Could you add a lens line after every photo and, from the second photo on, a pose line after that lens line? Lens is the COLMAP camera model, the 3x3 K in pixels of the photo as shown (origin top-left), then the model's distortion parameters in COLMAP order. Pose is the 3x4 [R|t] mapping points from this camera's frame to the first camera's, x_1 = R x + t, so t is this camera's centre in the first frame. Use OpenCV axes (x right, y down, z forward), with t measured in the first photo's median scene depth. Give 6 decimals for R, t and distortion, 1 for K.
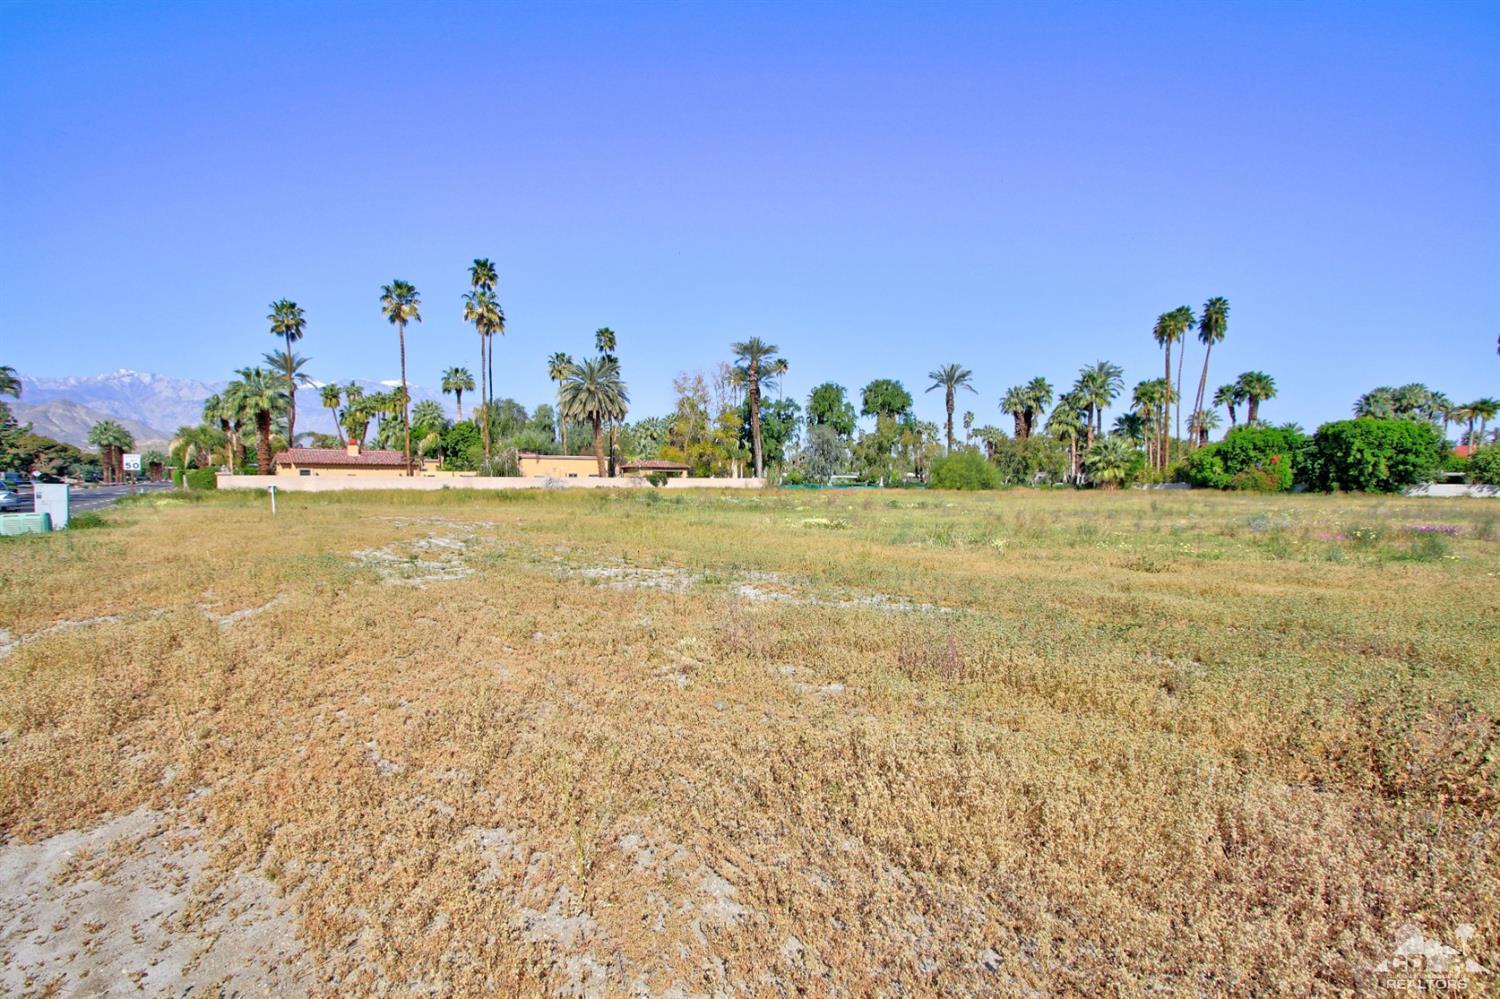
lens RADIAL K [[693.6, 0, 743.0], [0, 693.6, 512.3], [0, 0, 1]] dist [-0.021158, 0.004687]
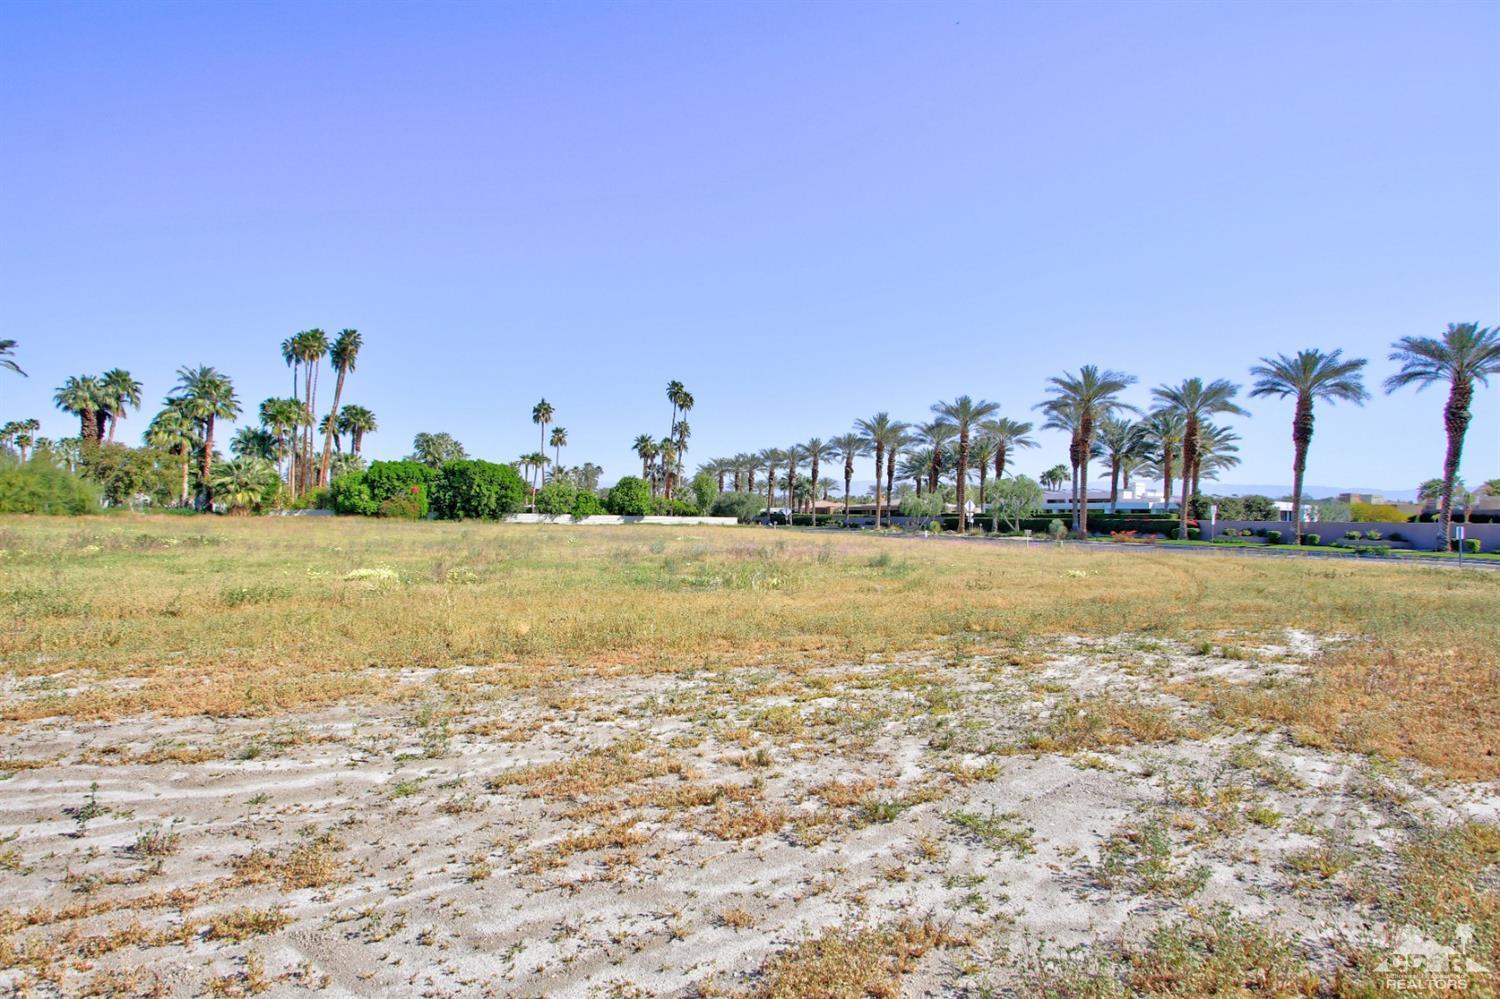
lens RADIAL K [[693.6, 0, 742.3], [0, 693.6, 511.9], [0, 0, 1]] dist [-0.021158, 0.004687]
pose [[0.312324, 0.011853, 0.949902, -0.117642], [0.023626, 0.999516, -0.020240, -0.006020], [-0.949682, 0.028764, 0.311893, 0.152382]]
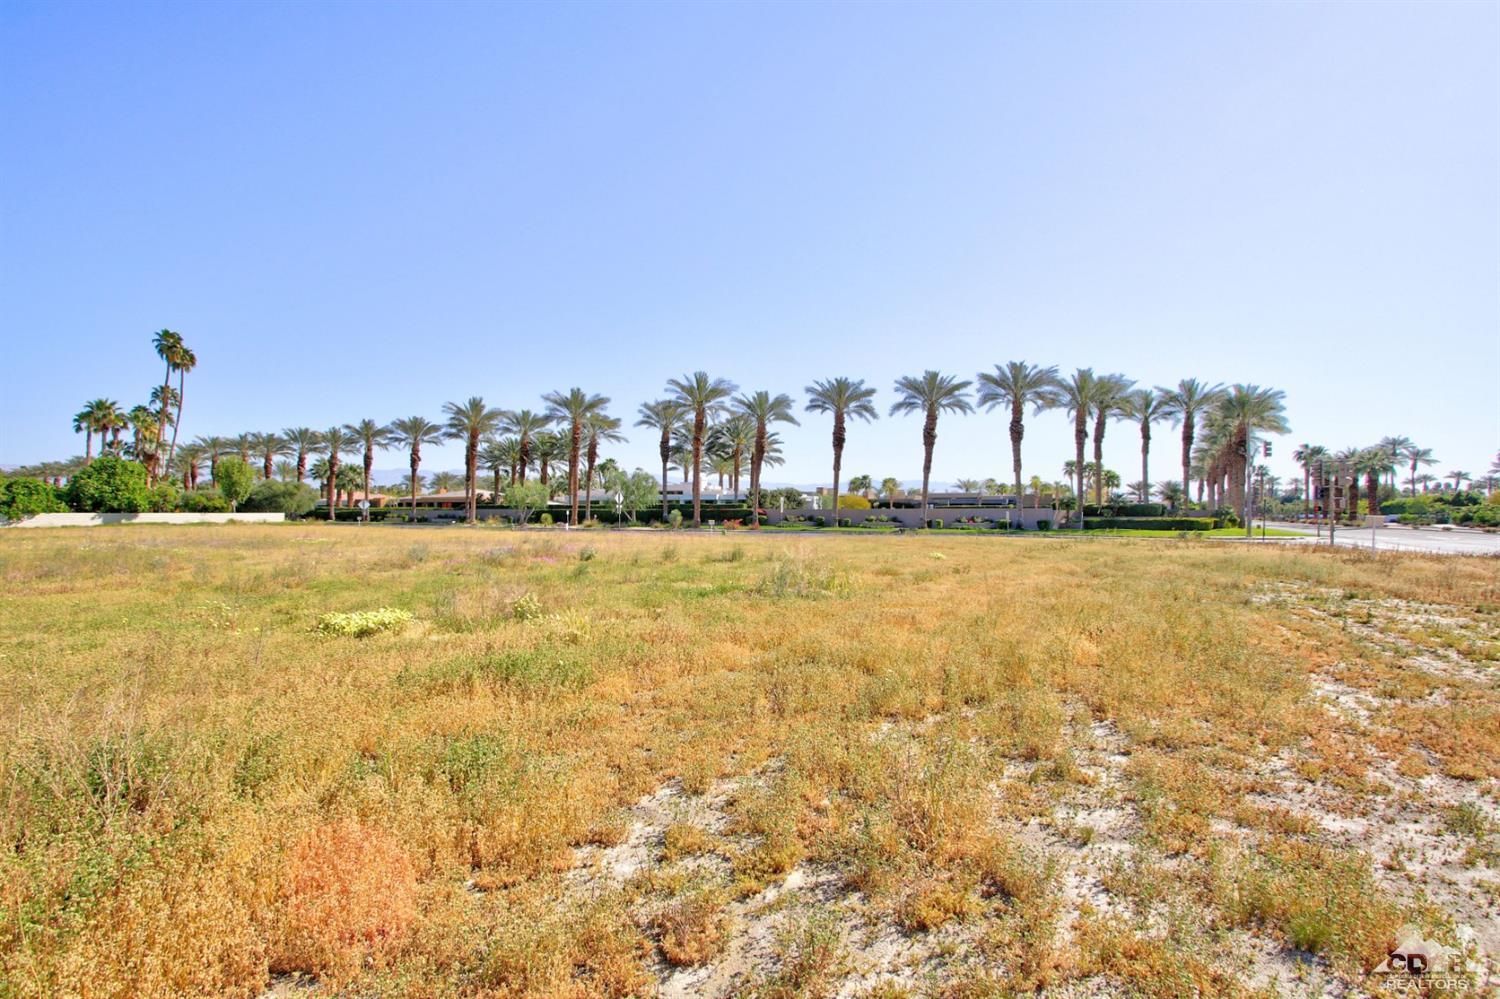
lens RADIAL K [[693.6, 0, 739.9], [0, 693.6, 508.3], [0, 0, 1]] dist [-0.021158, 0.004687]
pose [[-0.351960, 0.004921, 0.936002, -0.090082], [0.039149, 0.999189, 0.009468, -0.012549], [-0.935196, 0.039976, -0.351867, 0.297714]]
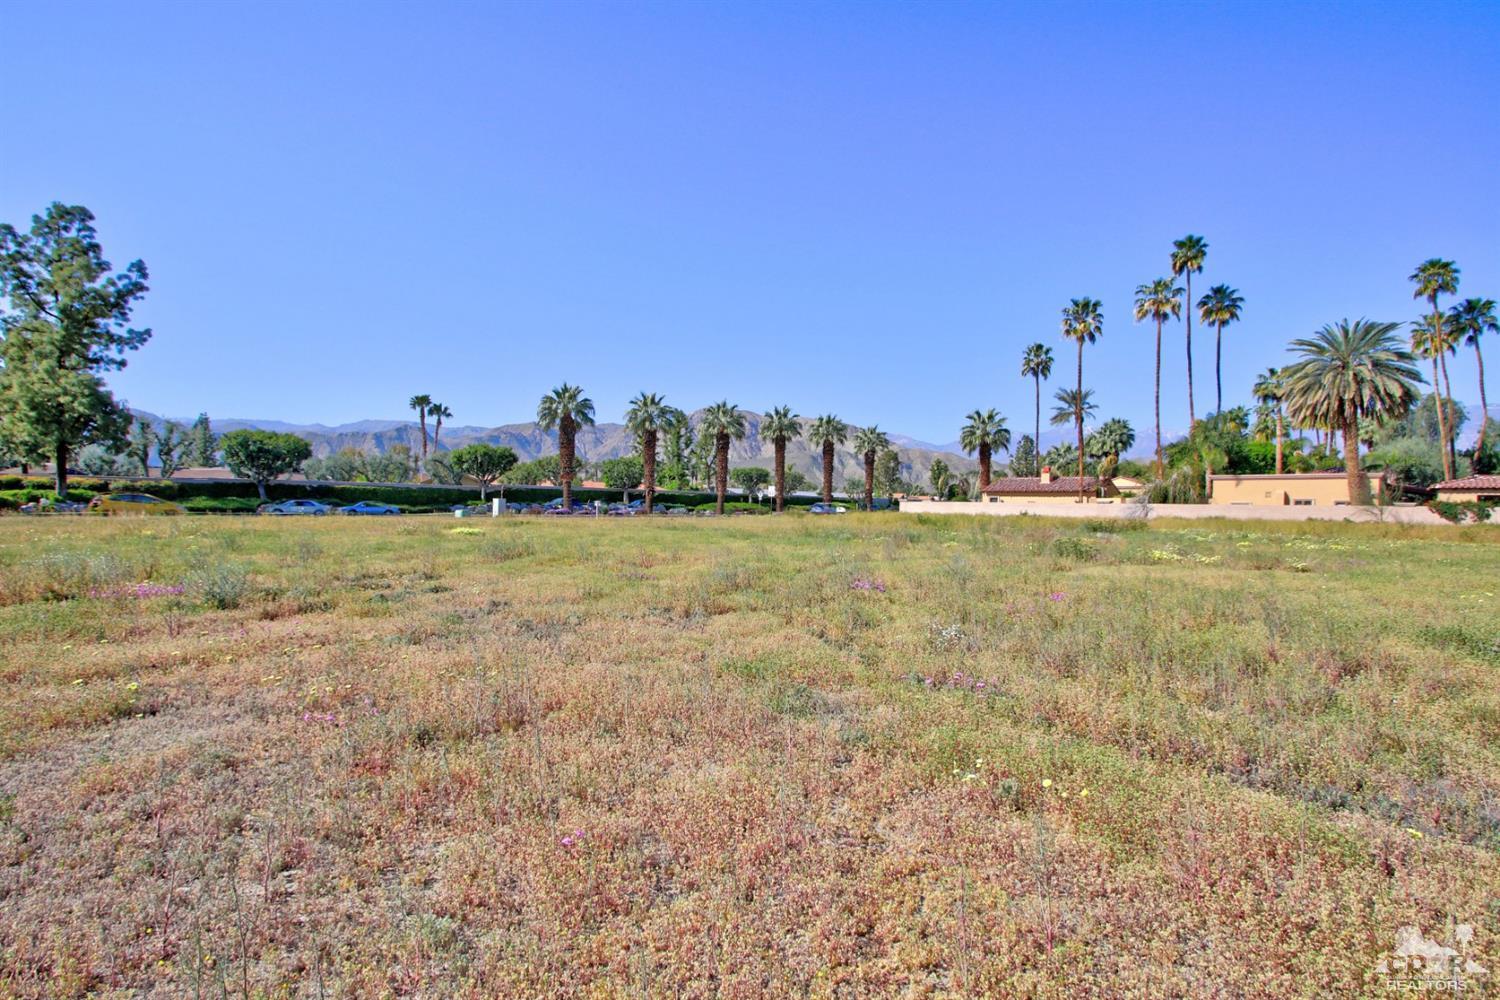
lens RADIAL K [[693.6, 0, 746.4], [0, 693.6, 514.8], [0, 0, 1]] dist [-0.021158, 0.004687]
pose [[0.141477, 0.012450, -0.989863, 0.358877], [-0.060185, 0.998179, 0.003952, -0.011971], [0.988110, 0.059016, 0.141968, 0.393539]]
